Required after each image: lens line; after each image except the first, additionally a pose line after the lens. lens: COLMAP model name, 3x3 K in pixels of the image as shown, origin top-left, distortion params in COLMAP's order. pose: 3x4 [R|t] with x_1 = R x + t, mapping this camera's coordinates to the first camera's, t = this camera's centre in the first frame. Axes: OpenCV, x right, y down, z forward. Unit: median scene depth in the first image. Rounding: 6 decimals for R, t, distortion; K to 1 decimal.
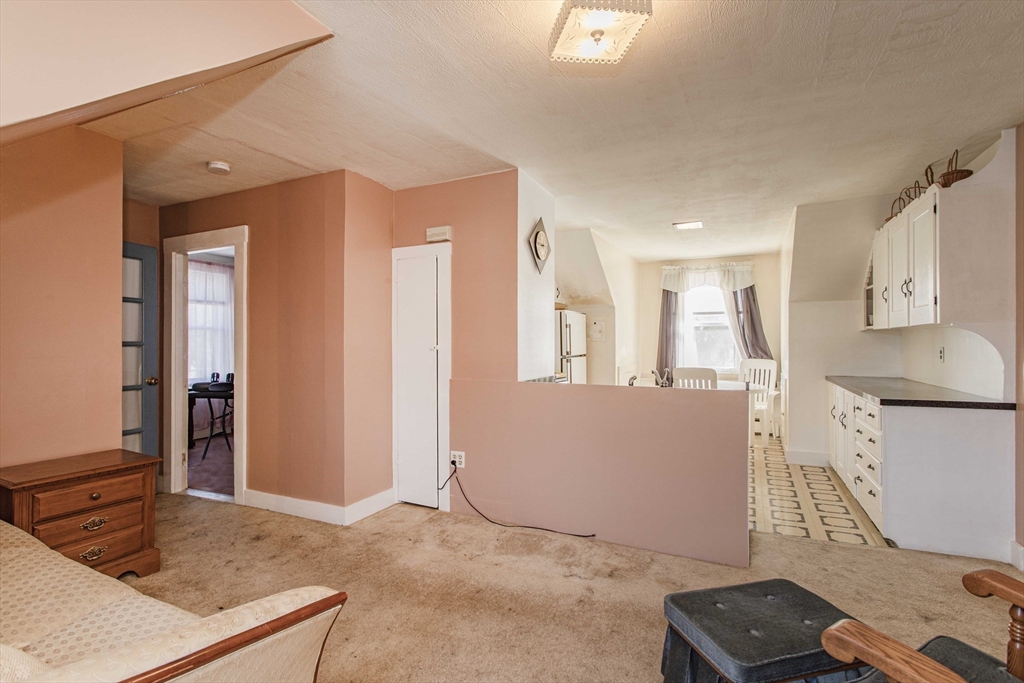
lens RADIAL K [[489.8, 0, 514.6], [0, 489.8, 342.5], [0, 0, 1]] dist [0.006380, -0.001153]
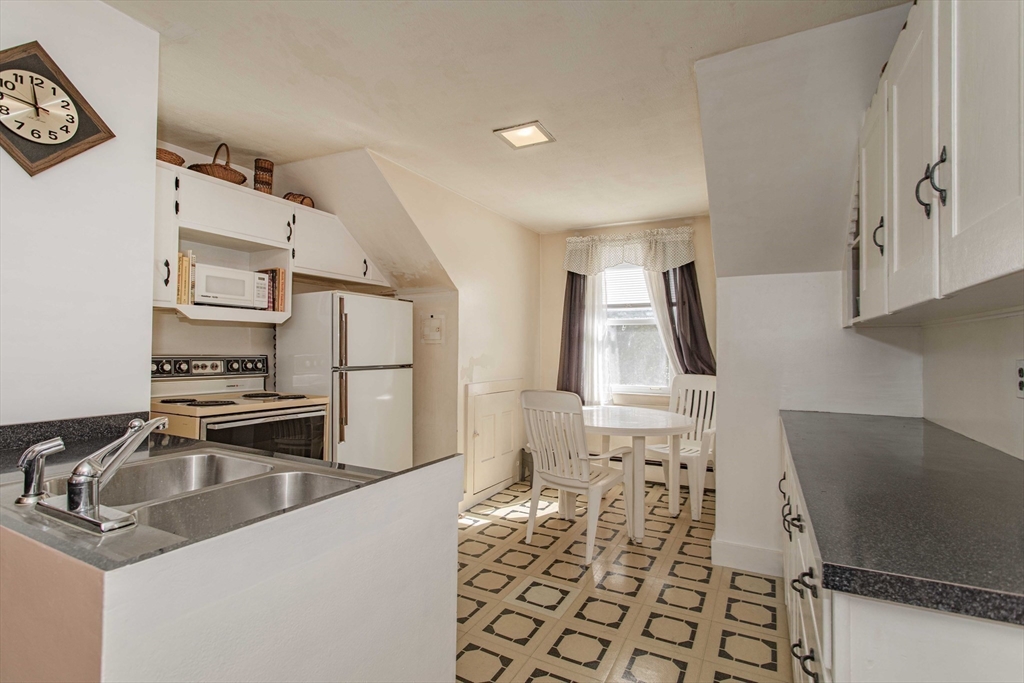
lens RADIAL K [[489.8, 0, 510.3], [0, 489.8, 340.1], [0, 0, 1]] dist [0.006380, -0.001153]
pose [[0.999292, 0.008654, -0.036609, 0.264751], [-0.009485, 0.999700, -0.022572, 0.004502], [0.036403, 0.022903, 0.999075, 0.331929]]
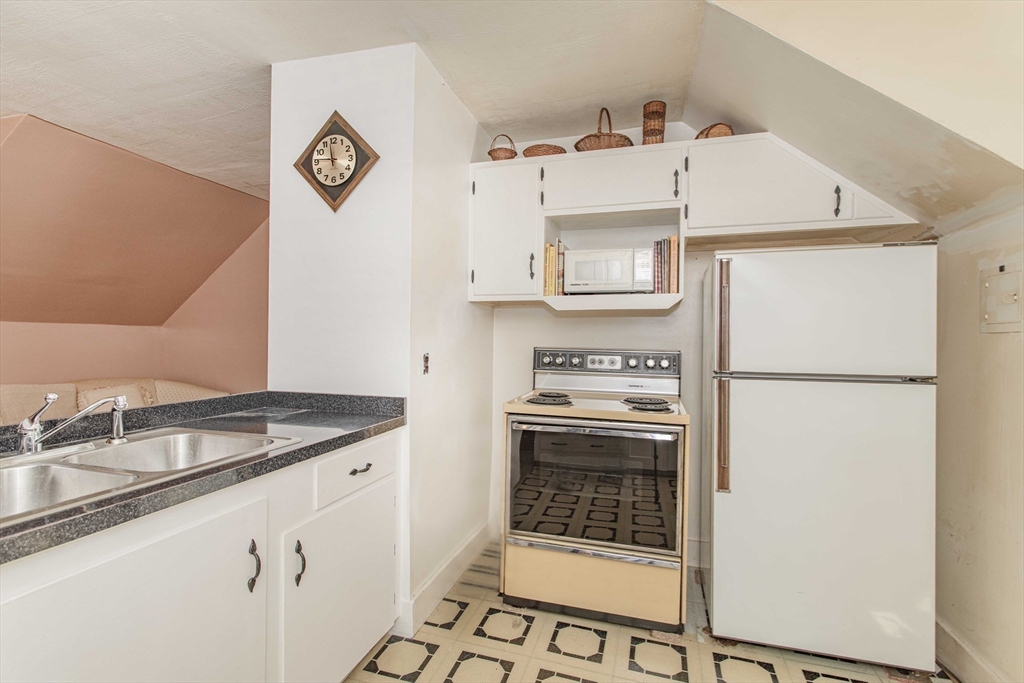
lens RADIAL K [[489.8, 0, 510.6], [0, 489.8, 341.3], [0, 0, 1]] dist [0.006380, -0.001153]
pose [[0.155609, 0.005777, -0.987802, 0.359788], [-0.015120, 0.999880, 0.003466, 0.003987], [0.987703, 0.014396, 0.155678, 0.625052]]
